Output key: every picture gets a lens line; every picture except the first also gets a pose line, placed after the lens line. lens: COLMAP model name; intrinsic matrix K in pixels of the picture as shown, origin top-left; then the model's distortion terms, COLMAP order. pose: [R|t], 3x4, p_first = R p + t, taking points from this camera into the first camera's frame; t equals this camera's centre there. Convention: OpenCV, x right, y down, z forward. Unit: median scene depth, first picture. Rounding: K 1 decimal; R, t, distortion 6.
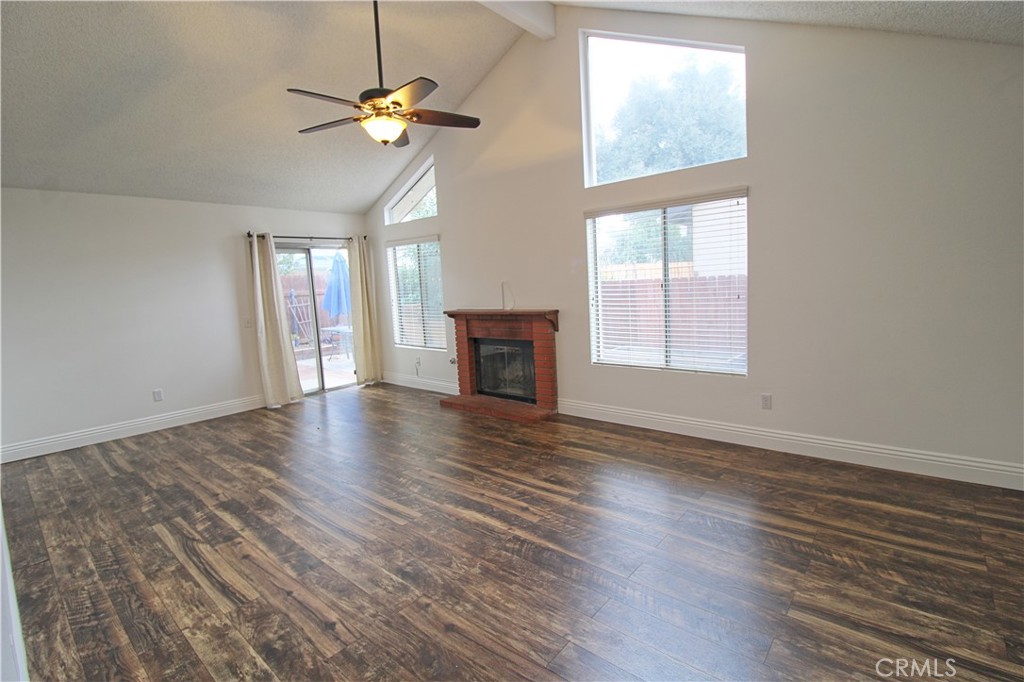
lens RADIAL K [[477.4, 0, 517.8], [0, 477.4, 327.9], [0, 0, 1]] dist [-0.001247, -0.009839]
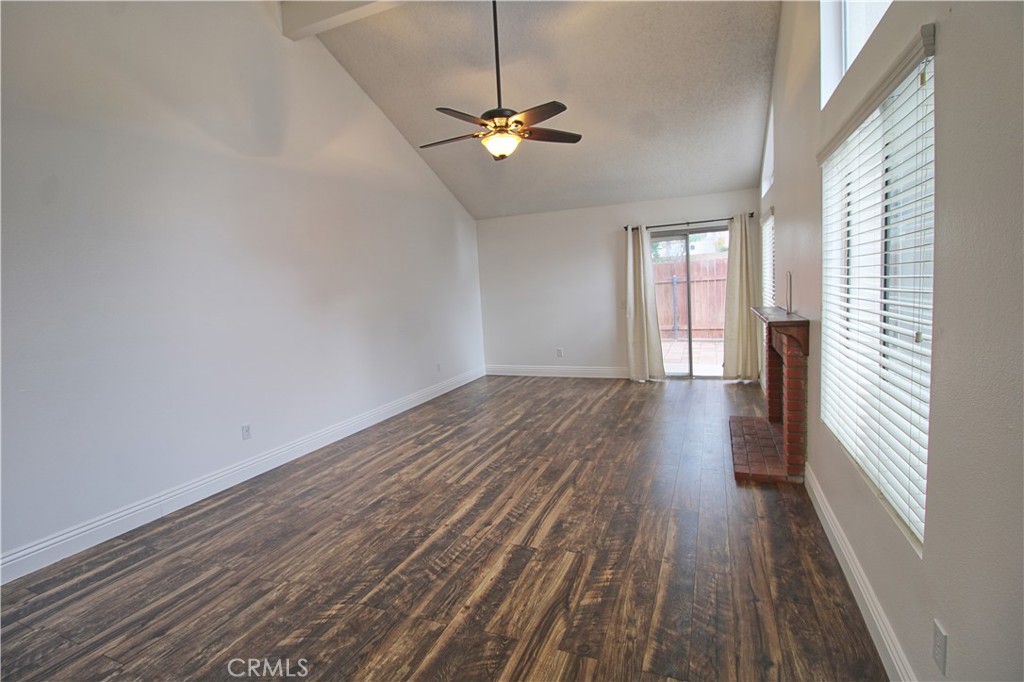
lens RADIAL K [[477.4, 0, 517.8], [0, 477.4, 327.9], [0, 0, 1]] dist [-0.001247, -0.009839]
pose [[0.312413, 0.114668, -0.943000, 0.833704], [-0.055513, 0.993195, 0.102381, -0.107113], [0.948323, 0.020363, 0.316653, 0.695102]]
